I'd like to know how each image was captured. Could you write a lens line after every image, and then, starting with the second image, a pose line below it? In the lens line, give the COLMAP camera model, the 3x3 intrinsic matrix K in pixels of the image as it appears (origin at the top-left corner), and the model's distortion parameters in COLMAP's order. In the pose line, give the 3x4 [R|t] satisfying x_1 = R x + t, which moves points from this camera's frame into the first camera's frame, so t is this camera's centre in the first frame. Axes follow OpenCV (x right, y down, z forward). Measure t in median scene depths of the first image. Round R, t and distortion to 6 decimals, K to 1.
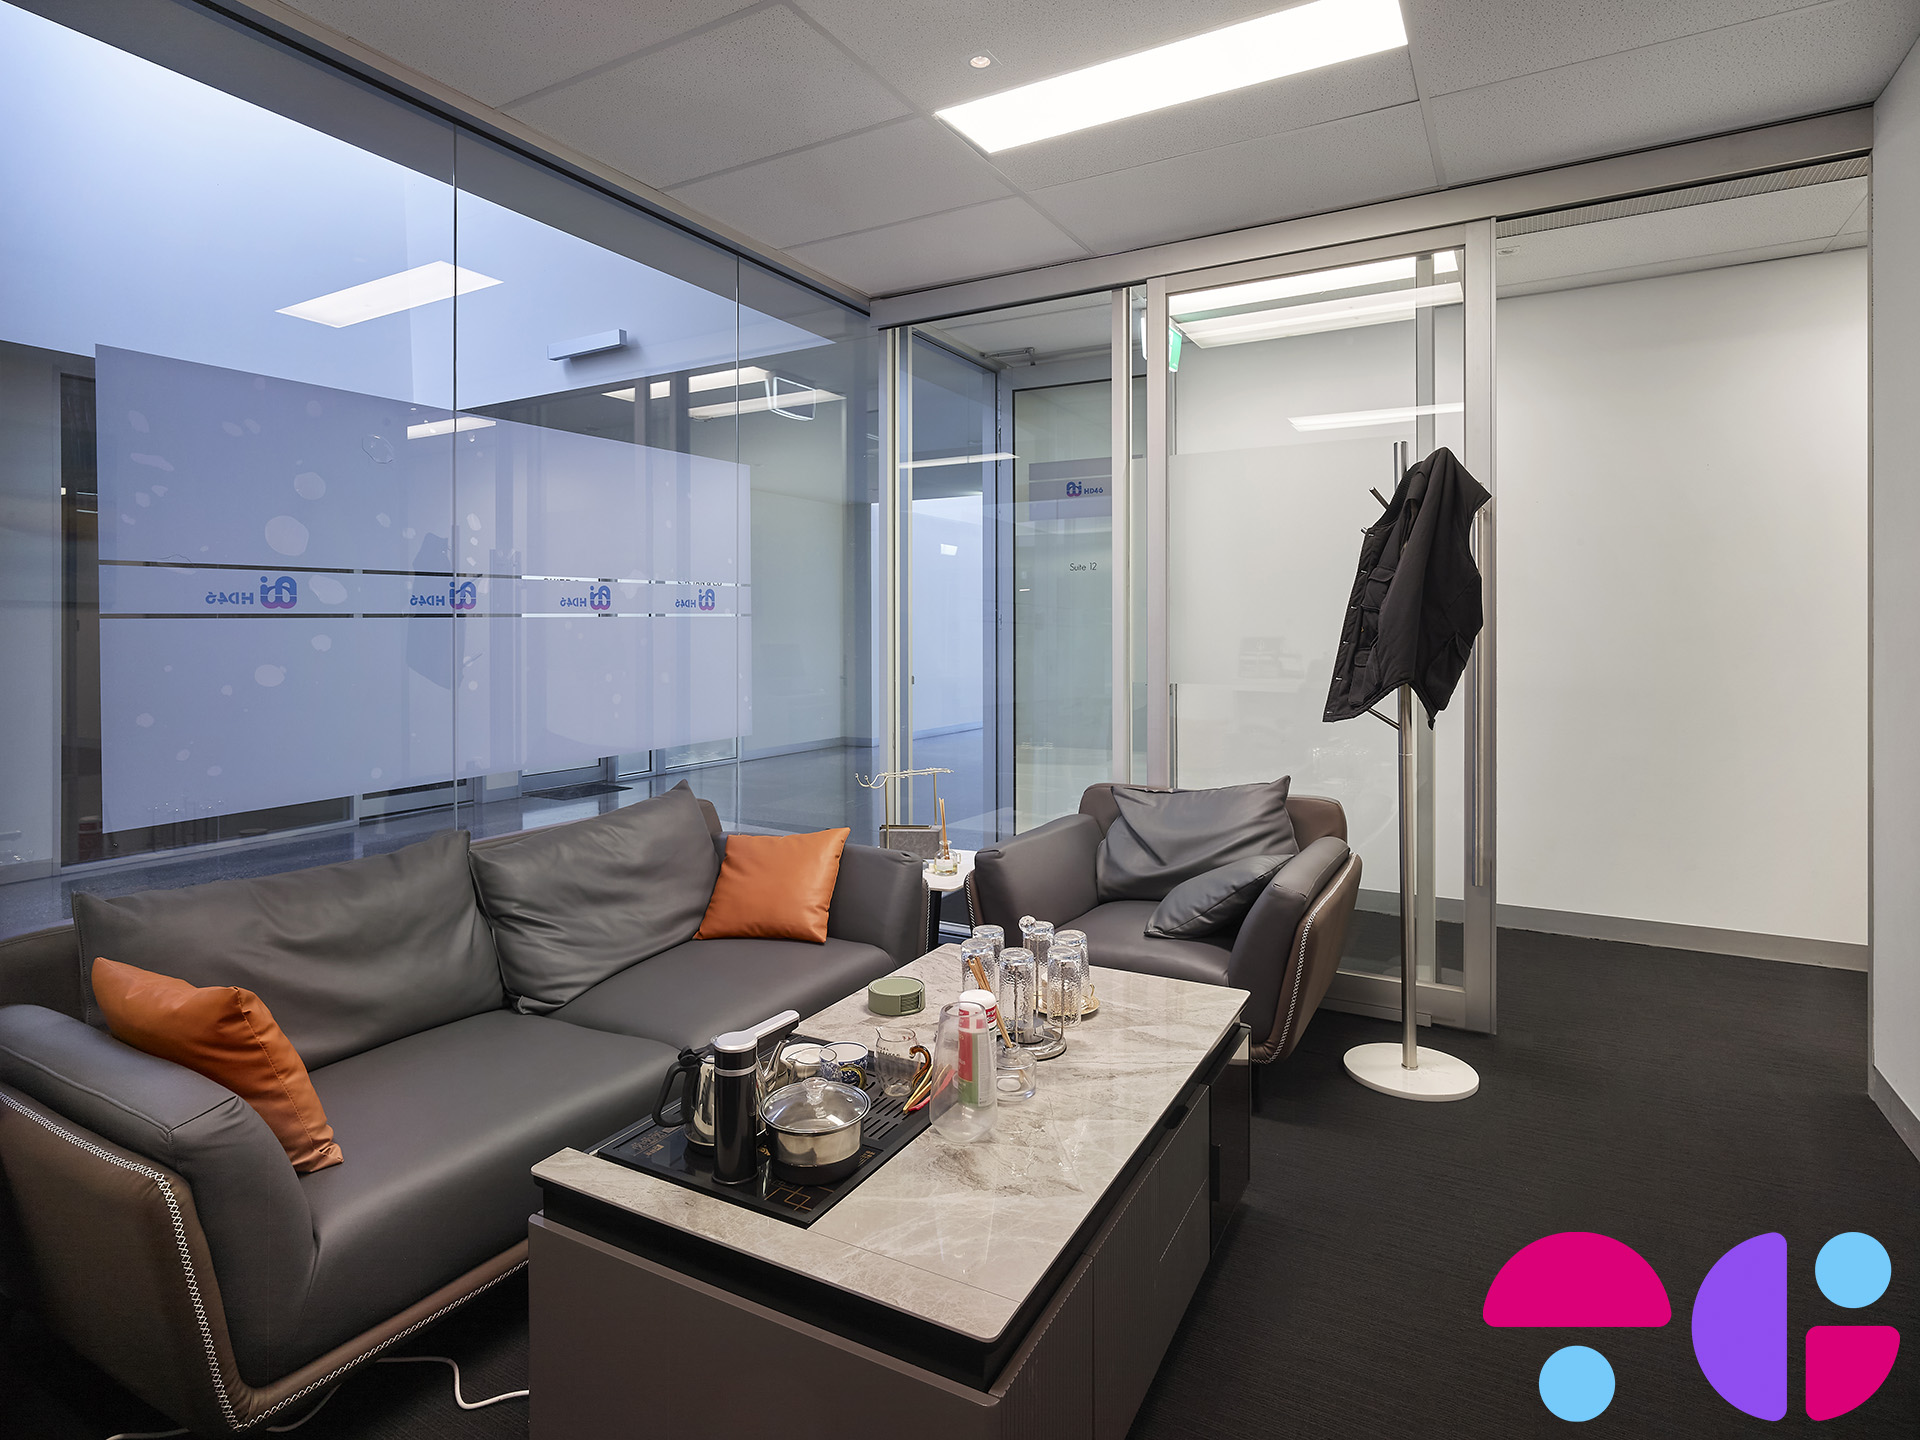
lens RADIAL K [[1020.0, 0, 948.8], [0, 1020.0, 649.5], [0, 0, 1]] dist [-0.032844, 0.019100]
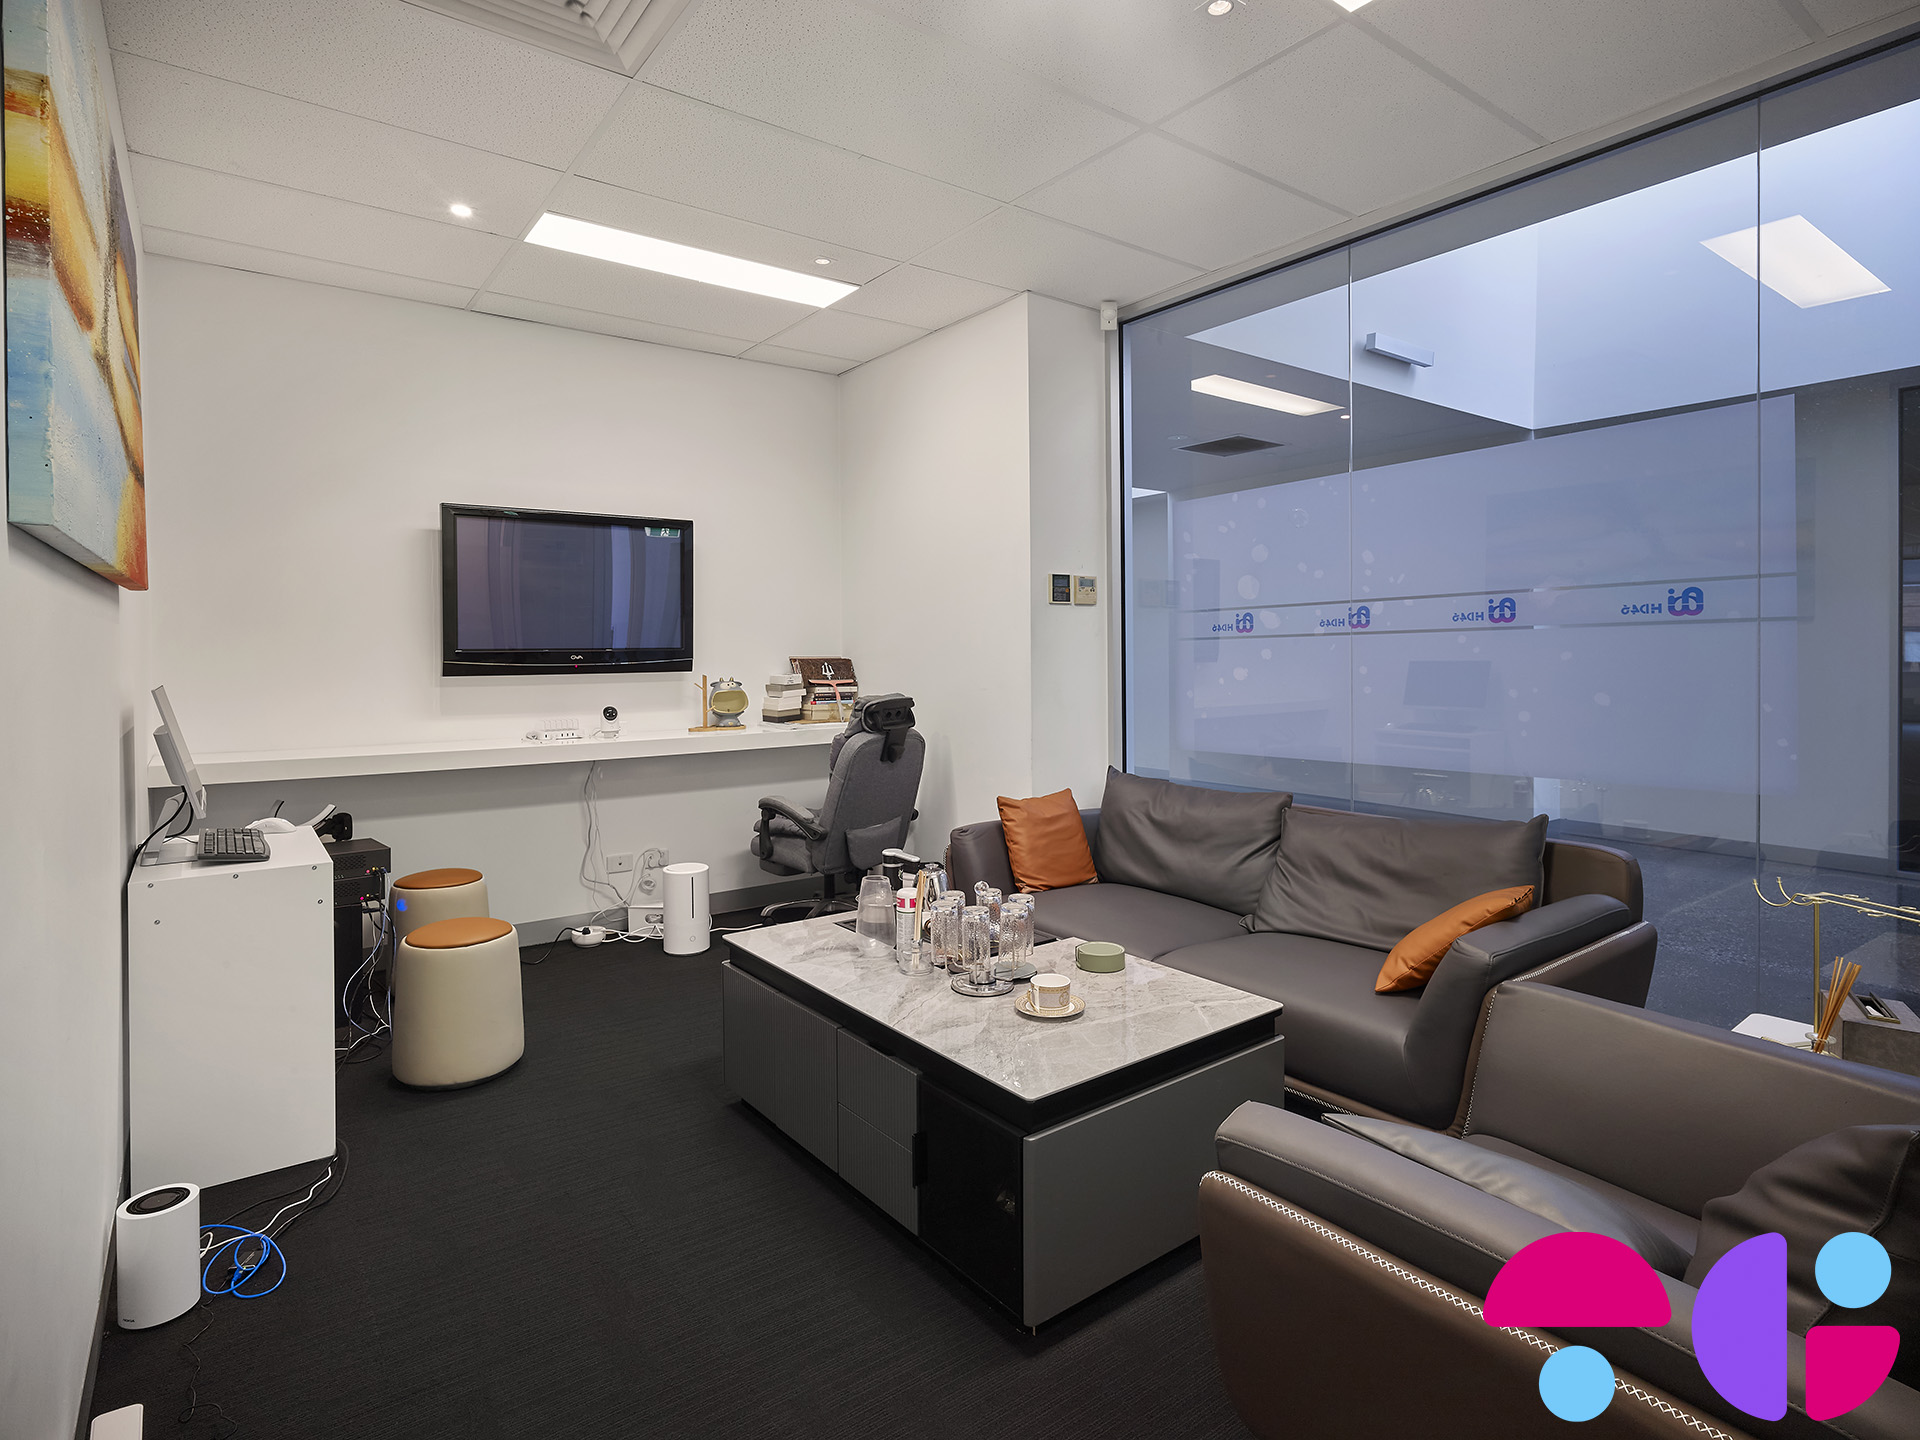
lens RADIAL K [[1020.0, 0, 948.8], [0, 1020.0, 649.5], [0, 0, 1]] dist [-0.032844, 0.019100]
pose [[-0.402179, 0.013450, -0.915462, 0.902484], [-0.000412, 0.999889, 0.014871, -0.032556], [0.915561, 0.006358, -0.402129, 1.068735]]
